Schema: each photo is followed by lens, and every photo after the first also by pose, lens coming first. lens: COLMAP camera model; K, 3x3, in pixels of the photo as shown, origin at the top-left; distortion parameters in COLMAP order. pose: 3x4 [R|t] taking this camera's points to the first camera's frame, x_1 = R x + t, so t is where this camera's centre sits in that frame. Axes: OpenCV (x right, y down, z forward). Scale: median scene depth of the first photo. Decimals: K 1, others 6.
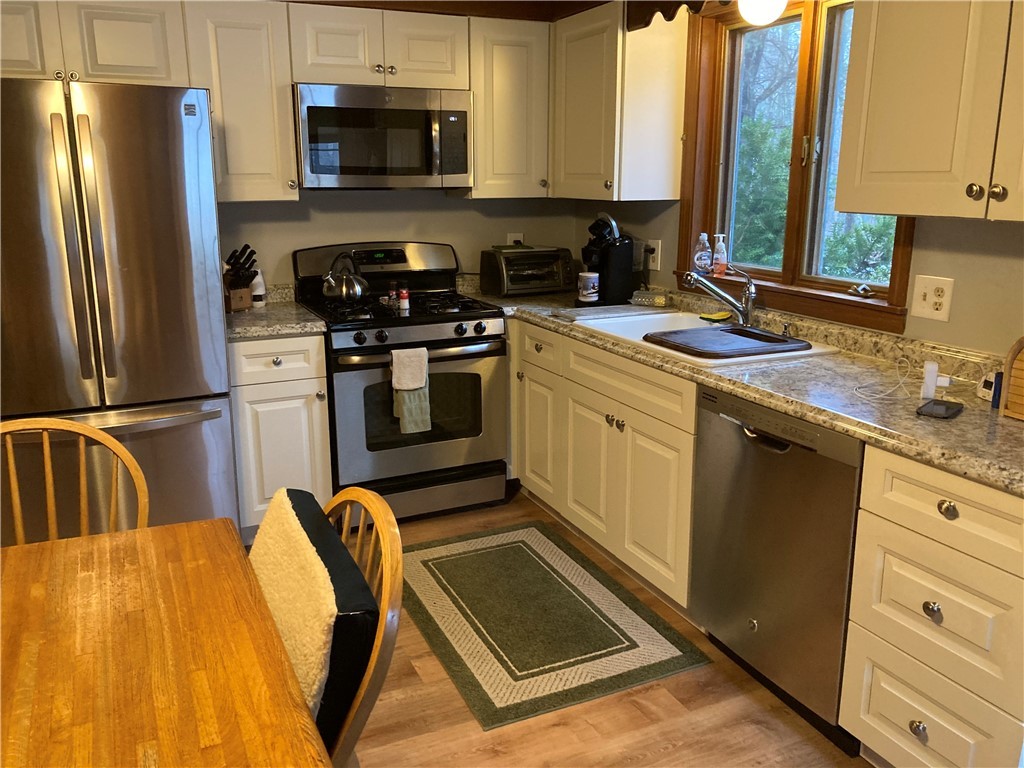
lens RADIAL K [[845.6, 0, 503.6], [0, 845.6, 385.1], [0, 0, 1]] dist [0.032871, -0.012568]
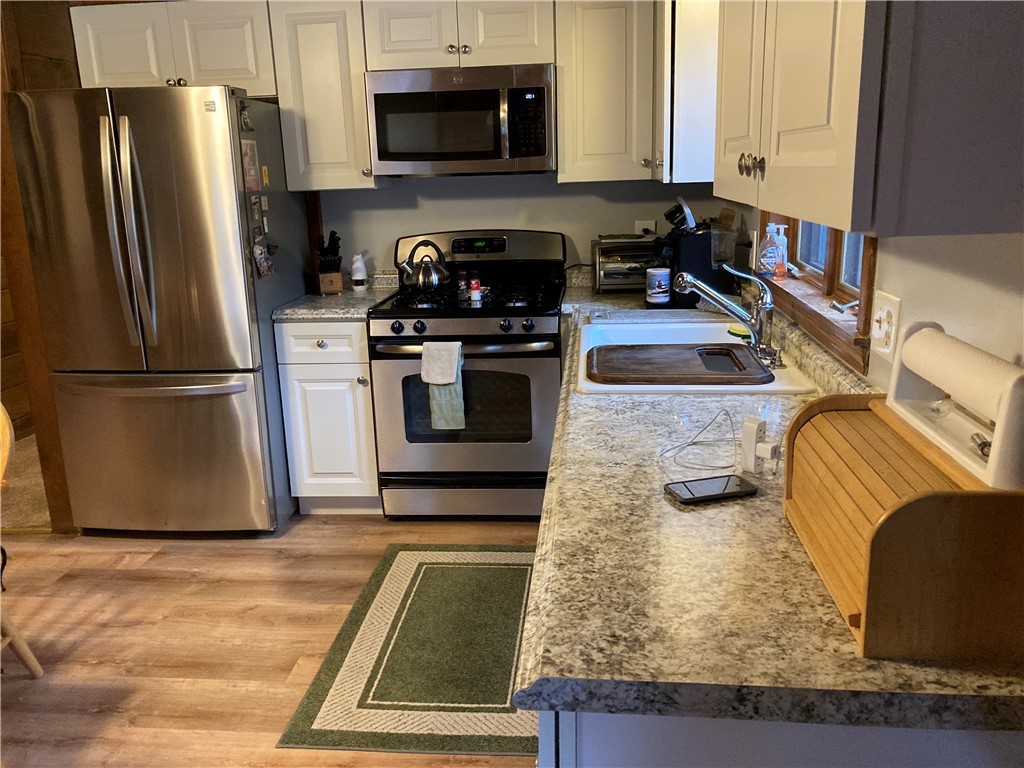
lens RADIAL K [[845.6, 0, 501.4], [0, 845.6, 384.7], [0, 0, 1]] dist [0.032871, -0.012568]
pose [[0.855158, 0.103444, -0.507940, 0.434475], [-0.094645, 0.994573, 0.043206, -0.042165], [0.509653, 0.011126, 0.860308, 0.207493]]
